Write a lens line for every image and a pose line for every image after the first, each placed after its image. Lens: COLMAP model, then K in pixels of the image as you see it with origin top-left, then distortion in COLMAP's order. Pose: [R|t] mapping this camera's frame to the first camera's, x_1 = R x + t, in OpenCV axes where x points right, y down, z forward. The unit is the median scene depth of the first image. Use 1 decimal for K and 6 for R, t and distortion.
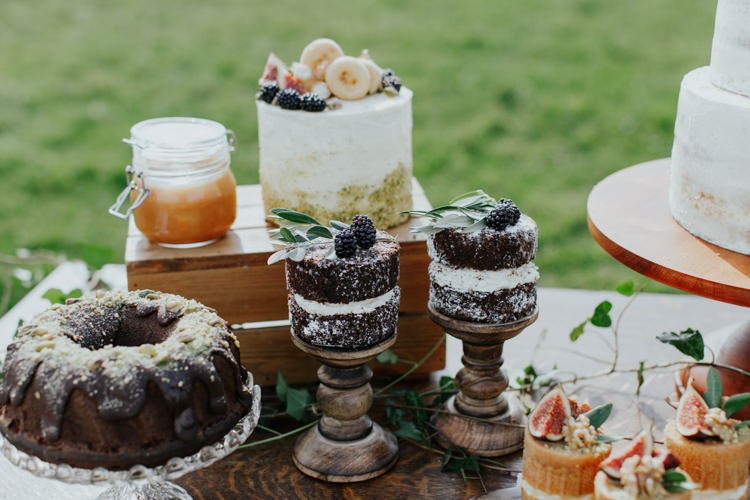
lens RADIAL K [[1202.1, 0, 375.0], [0, 1202.1, 250.0], [0, 0, 1]] dist [0.016282, 0.026176]
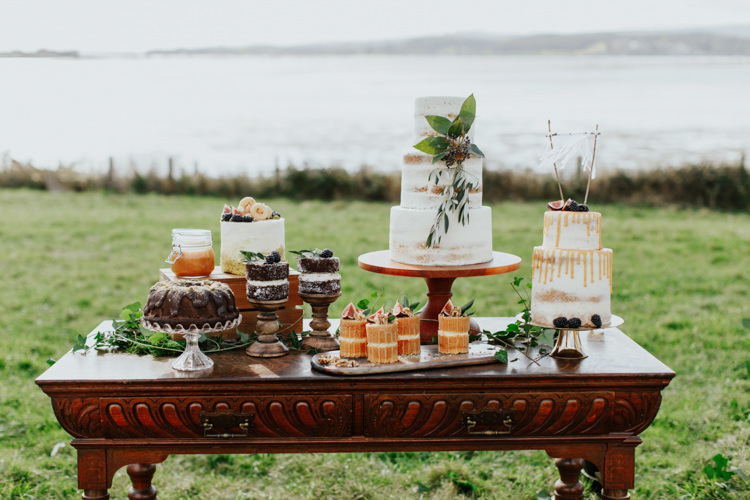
lens RADIAL K [[1202.1, 0, 375.0], [0, 1202.1, 250.0], [0, 0, 1]] dist [0.016282, 0.026176]
pose [[0.980834, -0.008158, 0.194676, -0.303179], [0.056367, 0.968283, -0.243416, 0.612318], [-0.186516, 0.249724, 0.950184, -1.527930]]
